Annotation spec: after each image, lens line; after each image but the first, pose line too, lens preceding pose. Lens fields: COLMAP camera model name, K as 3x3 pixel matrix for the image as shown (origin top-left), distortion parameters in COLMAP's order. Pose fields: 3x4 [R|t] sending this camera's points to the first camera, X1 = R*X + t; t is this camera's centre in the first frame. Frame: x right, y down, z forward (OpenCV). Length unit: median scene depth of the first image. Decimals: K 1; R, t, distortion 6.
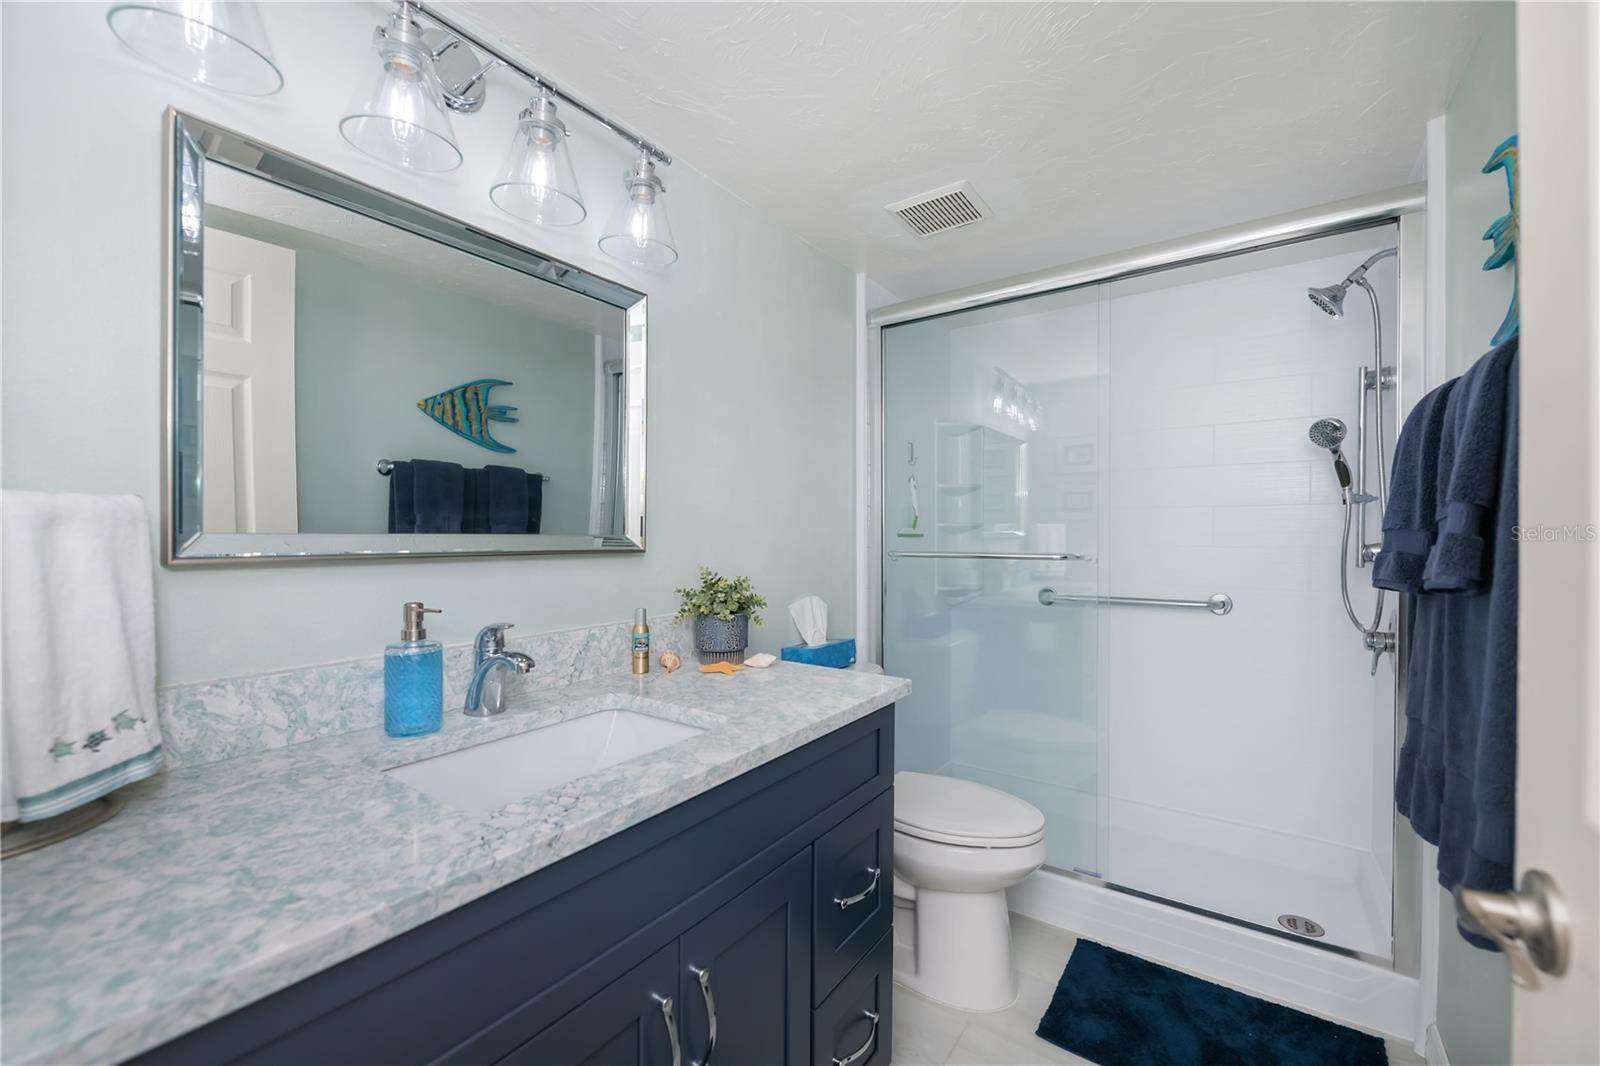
lens RADIAL K [[643.4, 0, 800.8], [0, 643.4, 541.9], [0, 0, 1]] dist [0.000297, -0.002878]
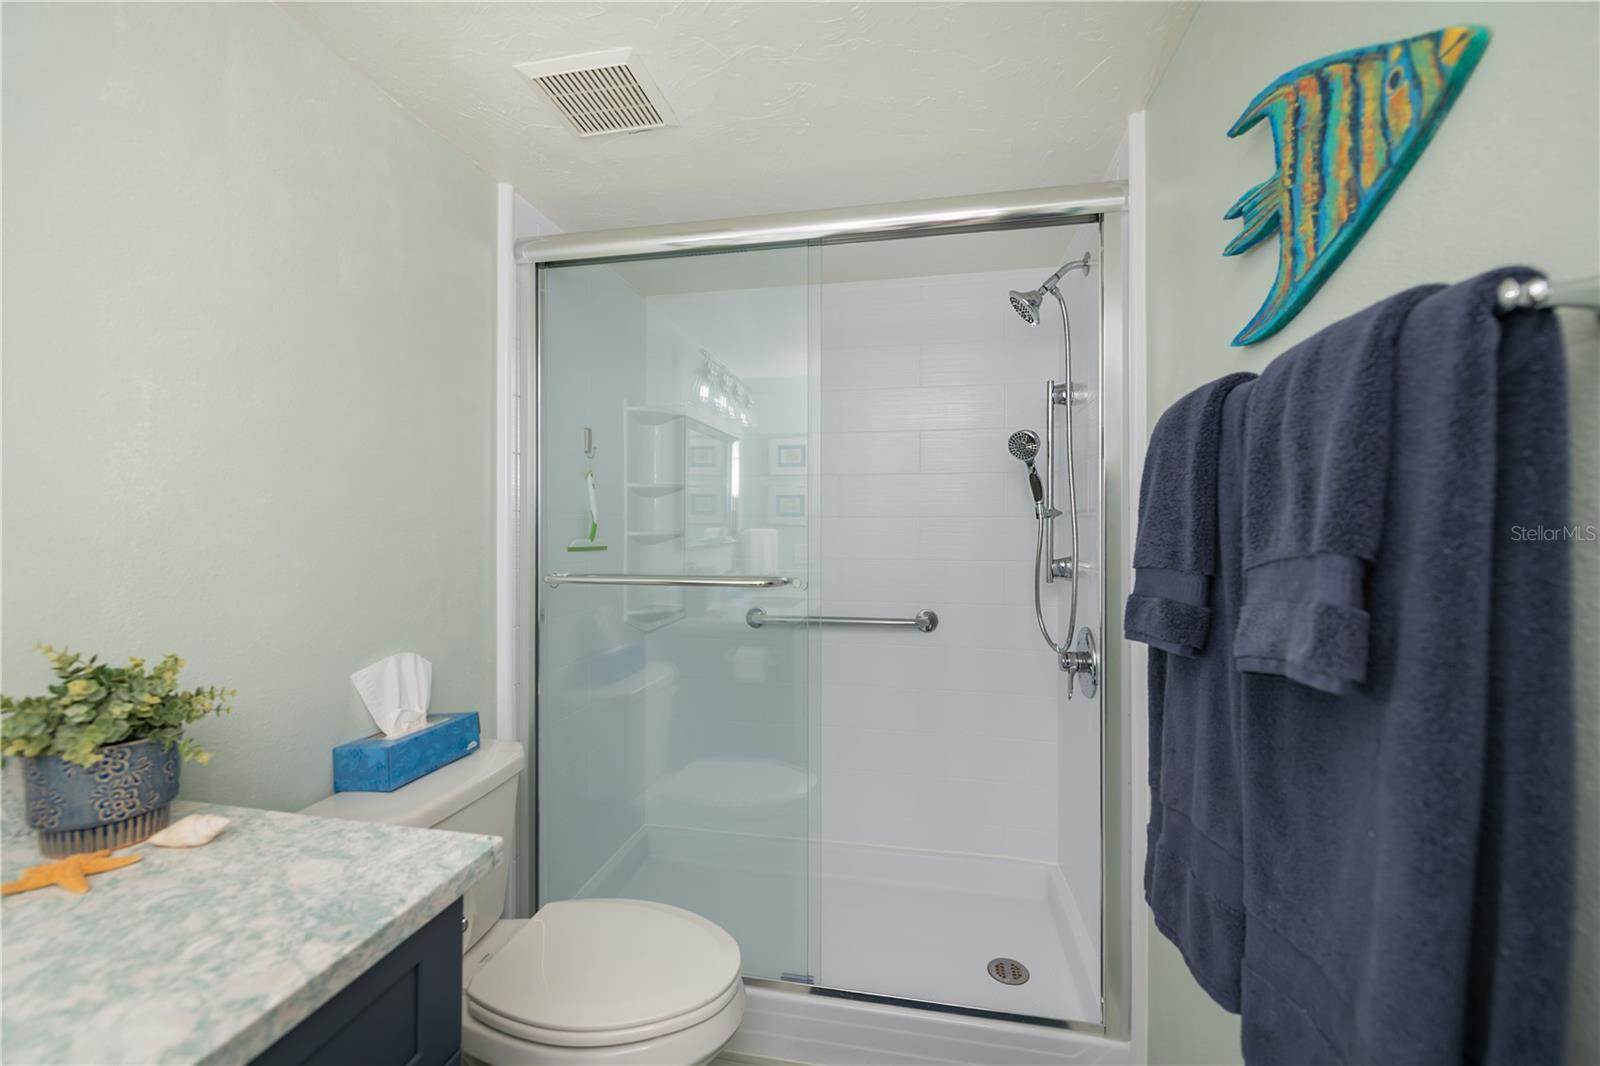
lens RADIAL K [[643.4, 0, 807.2], [0, 643.4, 532.7], [0, 0, 1]] dist [0.000297, -0.002878]
pose [[0.909972, 0.001424, 0.414667, 0.132347], [0.001689, 0.999973, -0.007140, -0.033982], [-0.414666, 0.007197, 0.909945, 0.279052]]
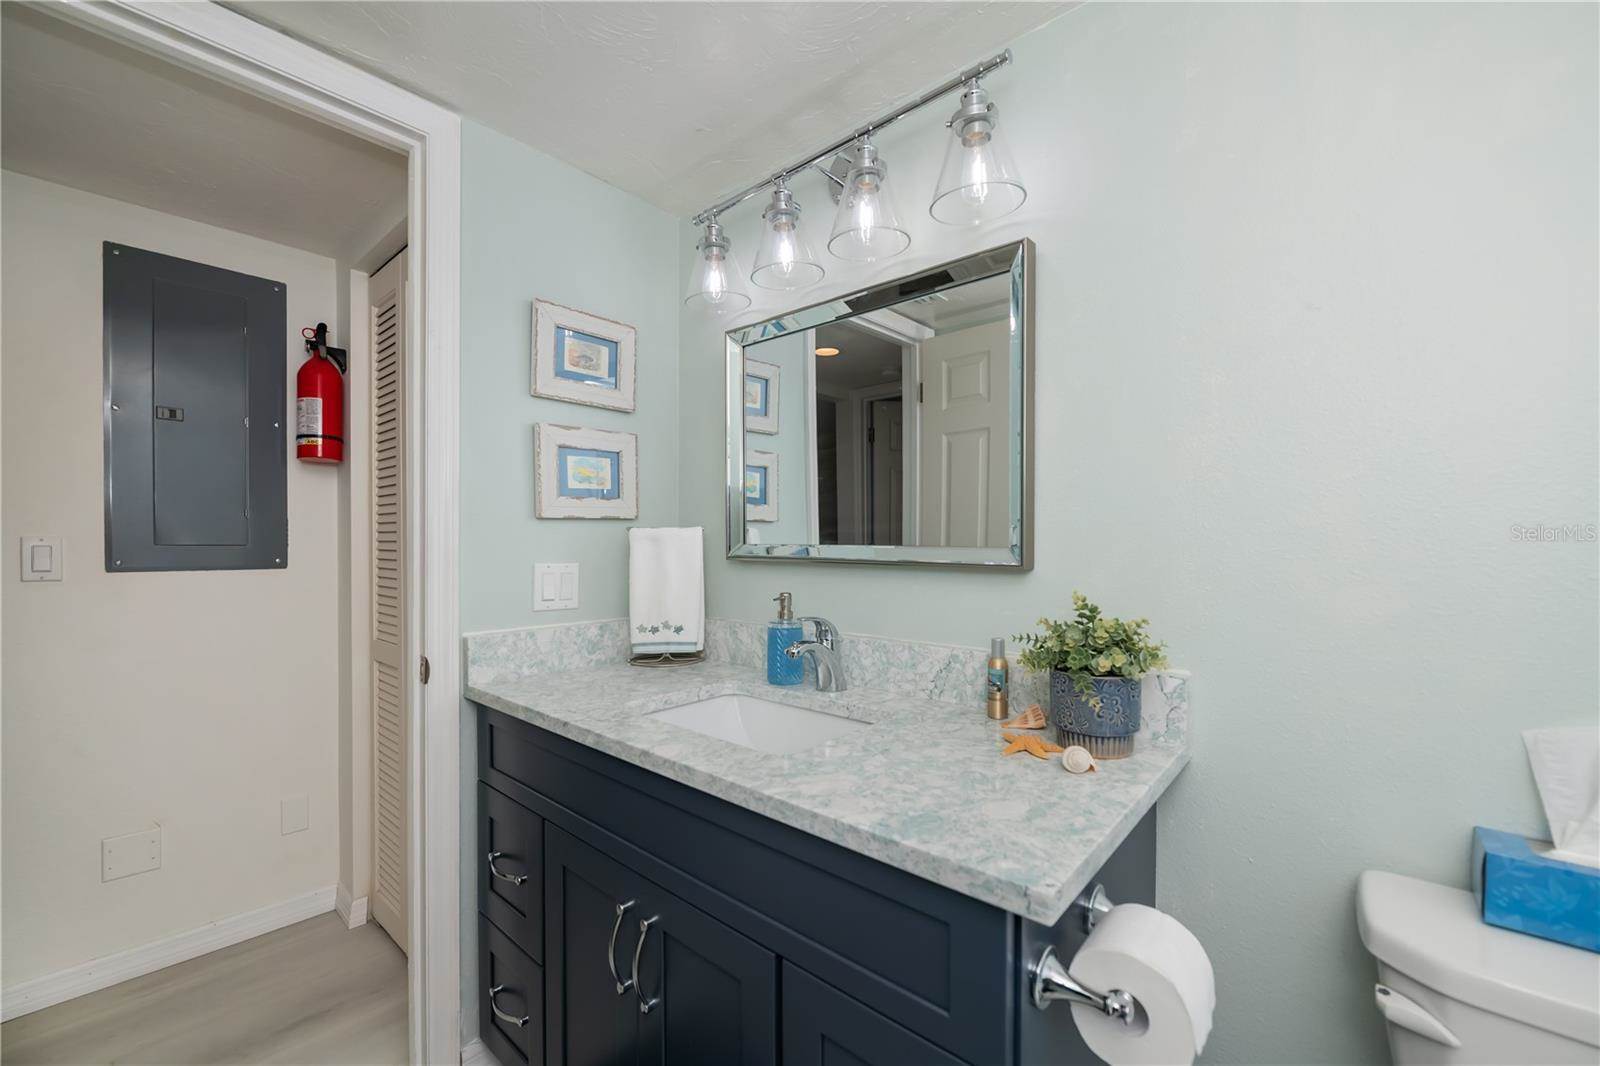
lens RADIAL K [[643.4, 0, 799.8], [0, 643.4, 547.2], [0, 0, 1]] dist [0.000297, -0.002878]
pose [[-0.111426, 0.007407, -0.993745, 0.448126], [-0.013360, 0.999871, 0.008951, -0.011451], [0.993683, 0.014274, -0.111313, 0.647247]]
